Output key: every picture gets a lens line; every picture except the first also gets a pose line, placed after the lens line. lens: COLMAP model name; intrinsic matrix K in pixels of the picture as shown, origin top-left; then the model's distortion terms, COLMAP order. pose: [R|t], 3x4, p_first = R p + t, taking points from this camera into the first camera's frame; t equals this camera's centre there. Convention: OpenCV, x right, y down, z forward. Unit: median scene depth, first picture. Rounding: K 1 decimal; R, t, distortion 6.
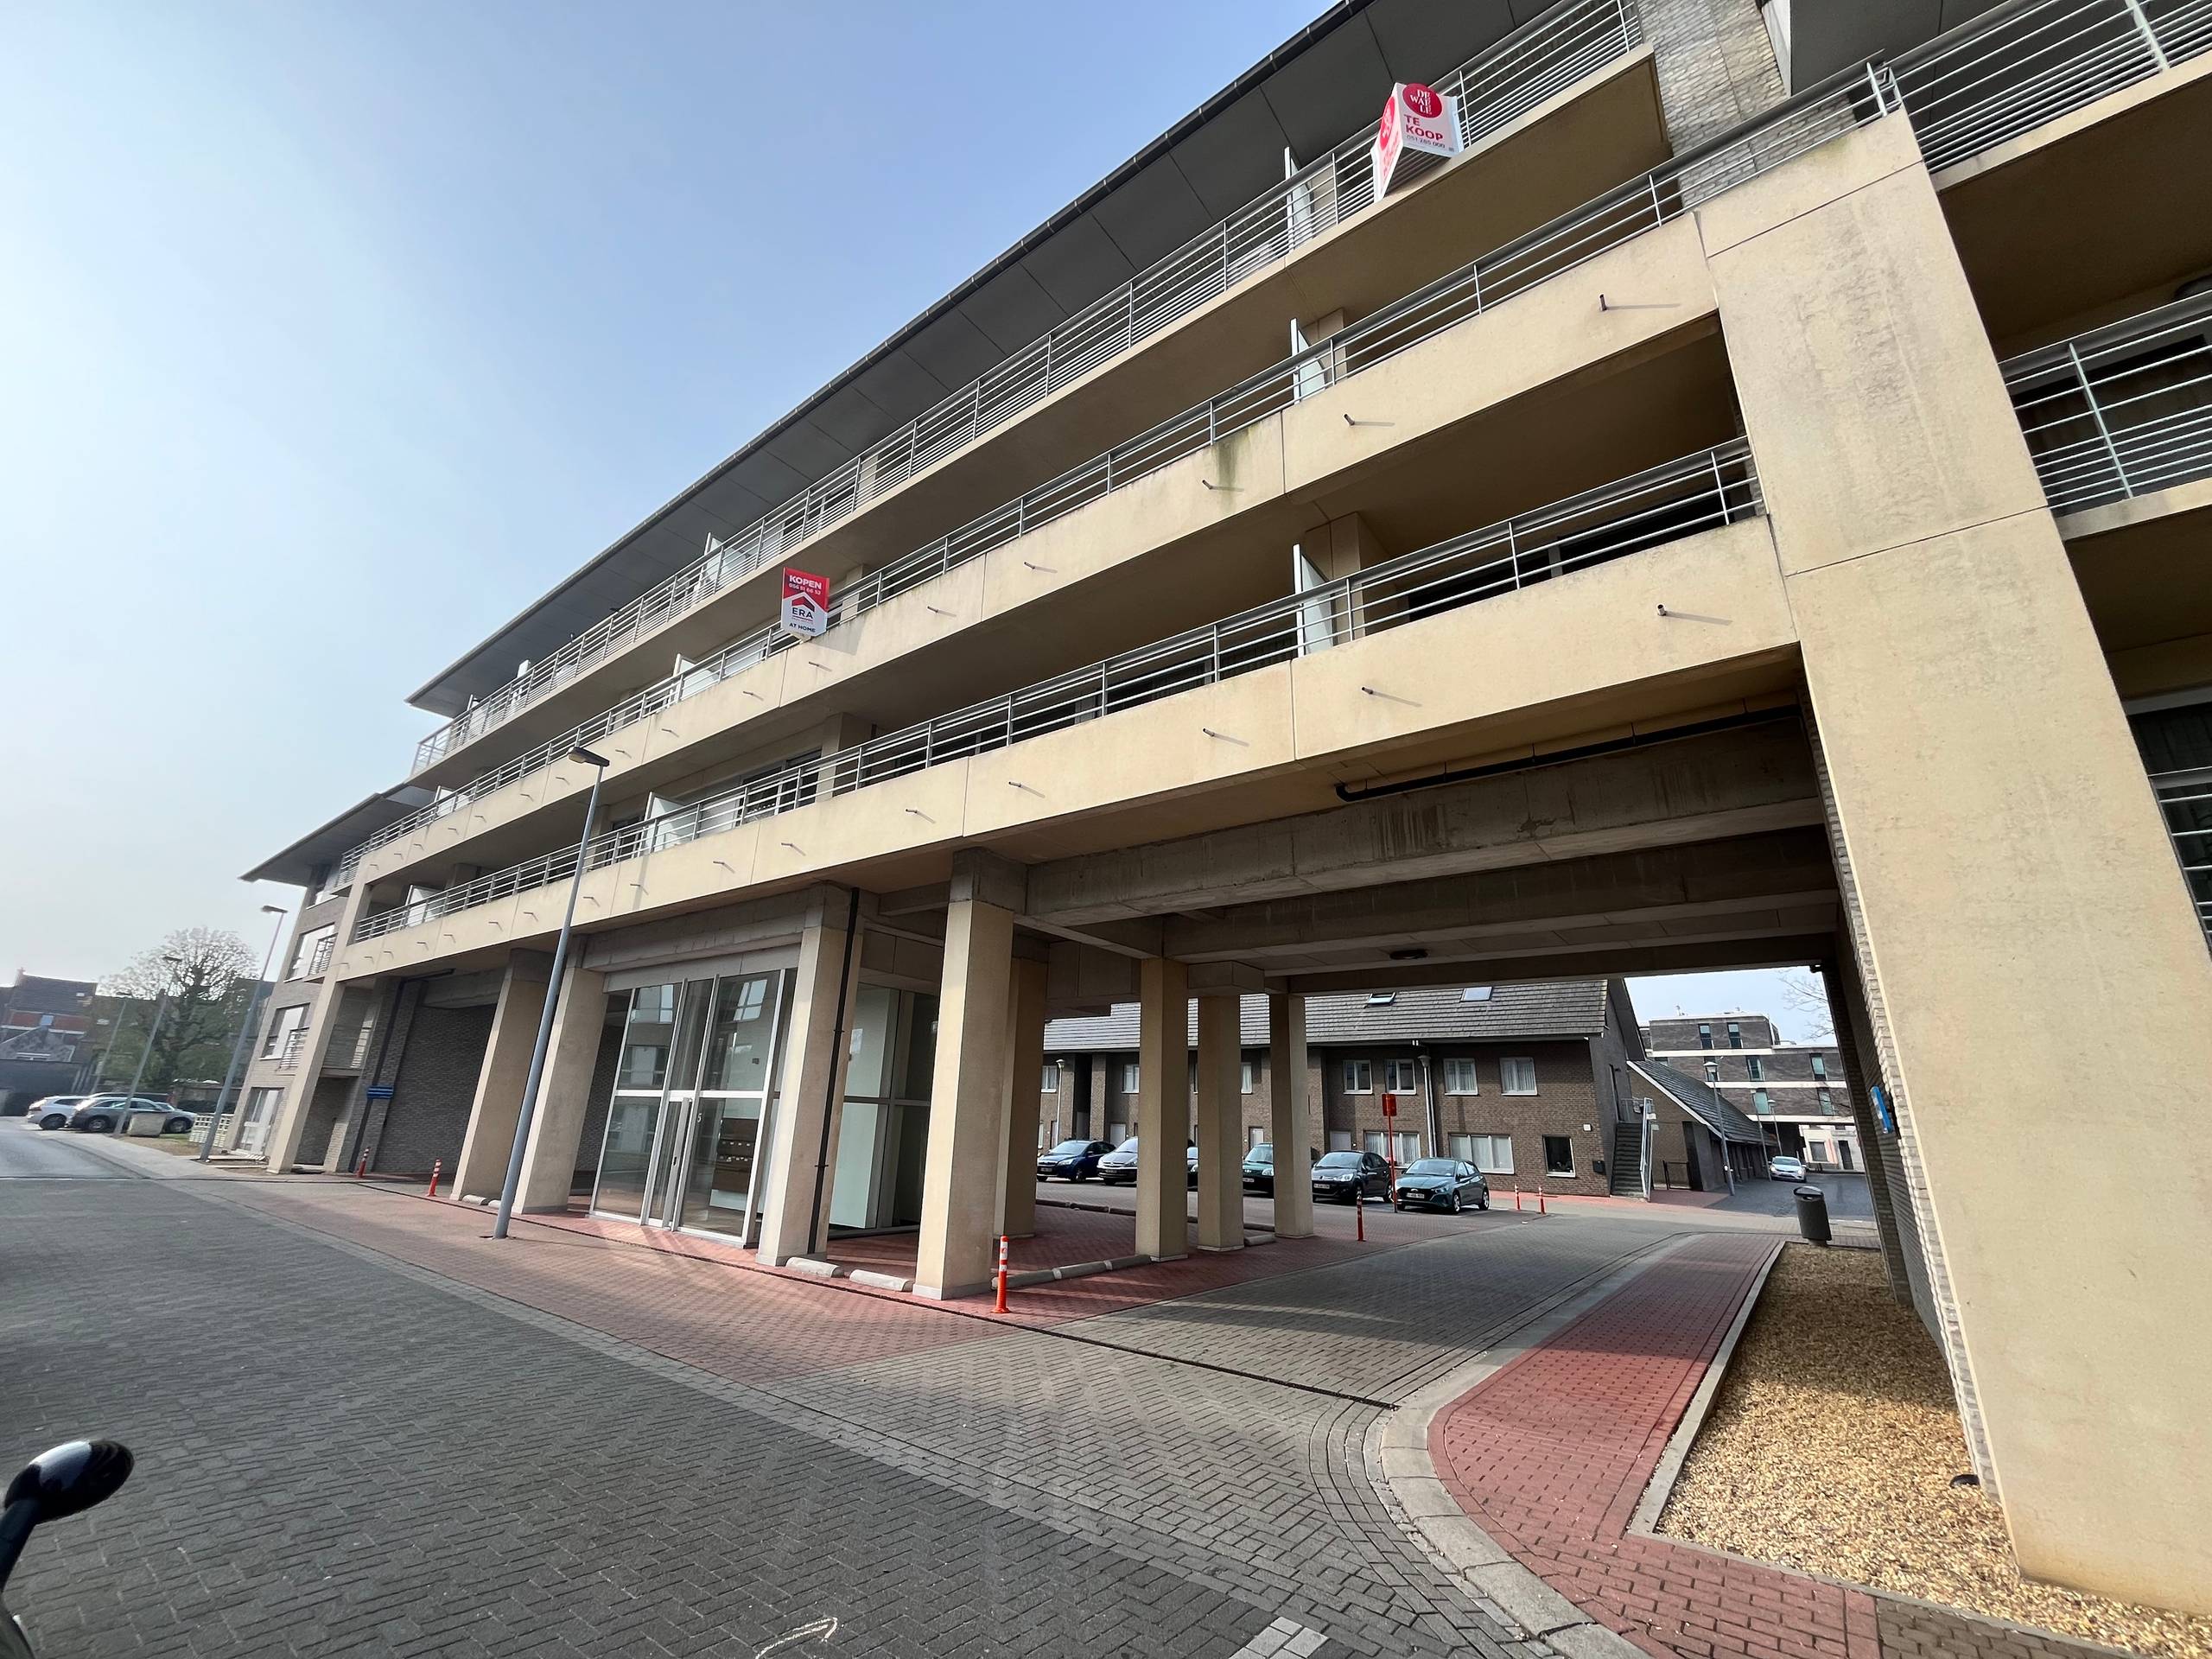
lens RADIAL K [[889.1, 0, 1106.0], [0, 889.1, 829.5], [0, 0, 1]] dist [0.001593, 0.000147]
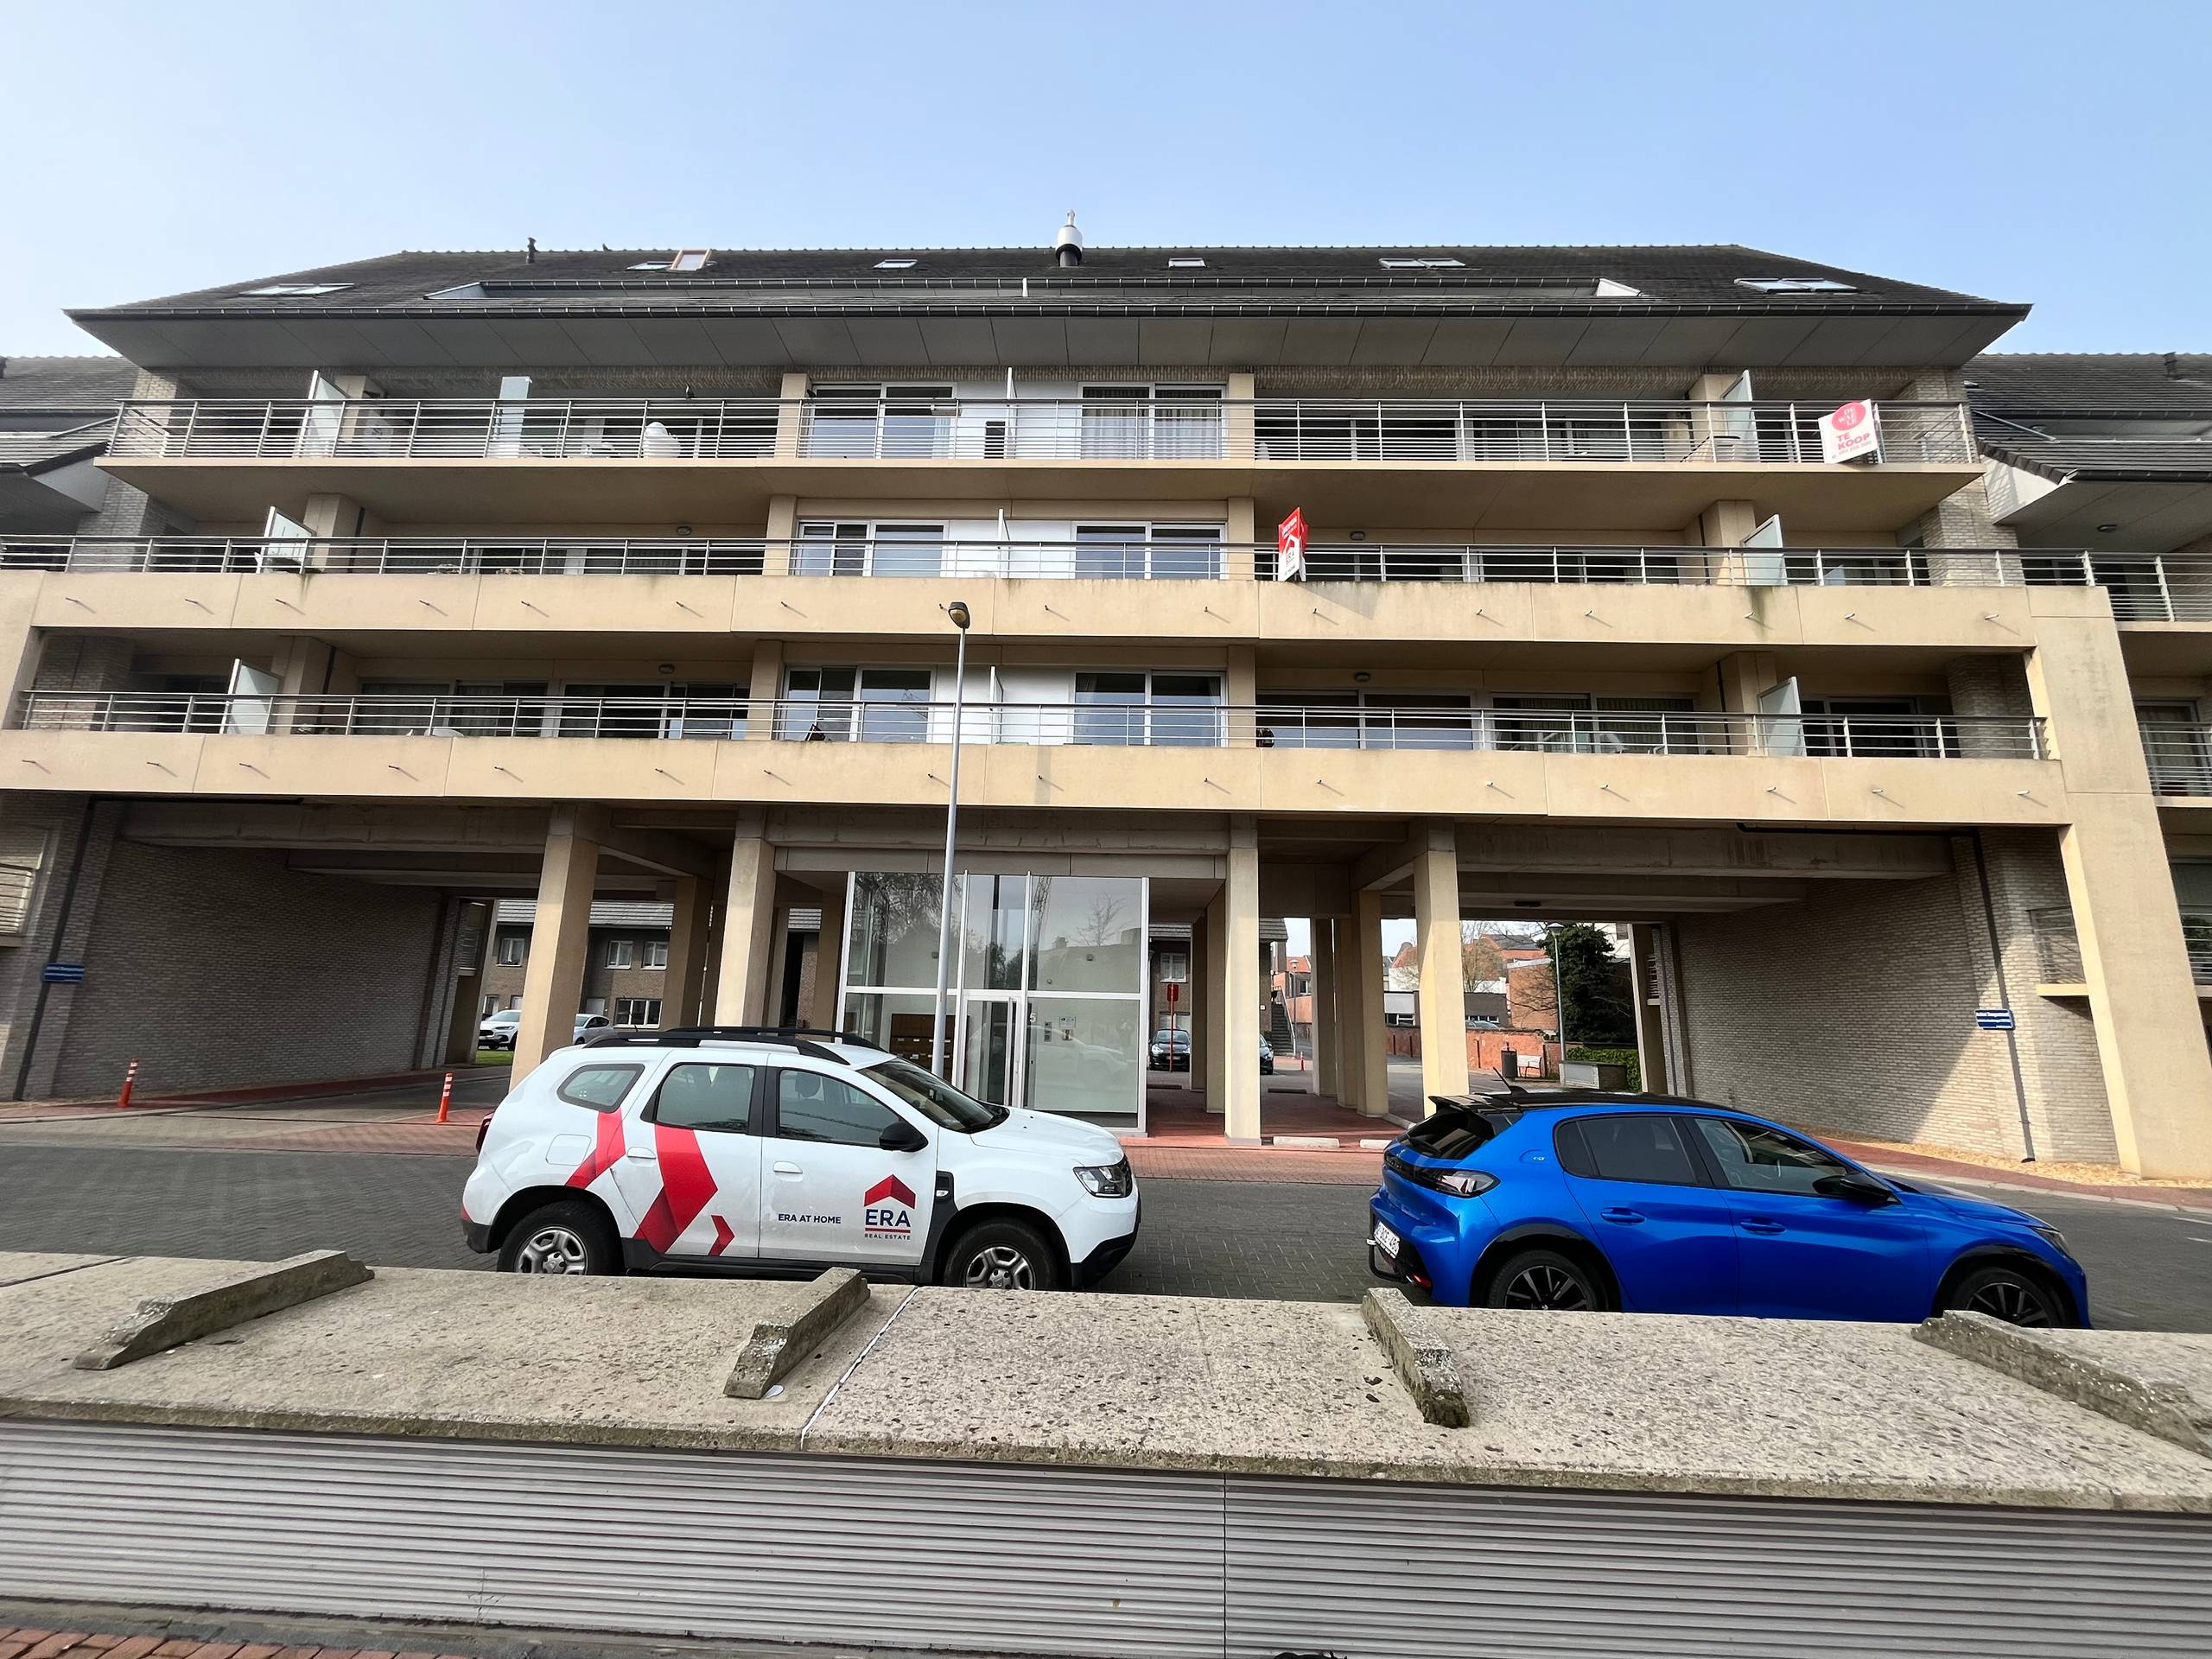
lens RADIAL K [[889.1, 0, 1106.0], [0, 889.1, 829.5], [0, 0, 1]] dist [0.001593, 0.000147]
pose [[0.815645, 0.106059, 0.568749, -1.070052], [-0.180643, 0.980592, 0.076201, 0.033681], [-0.549629, -0.164894, 0.818974, 0.198152]]
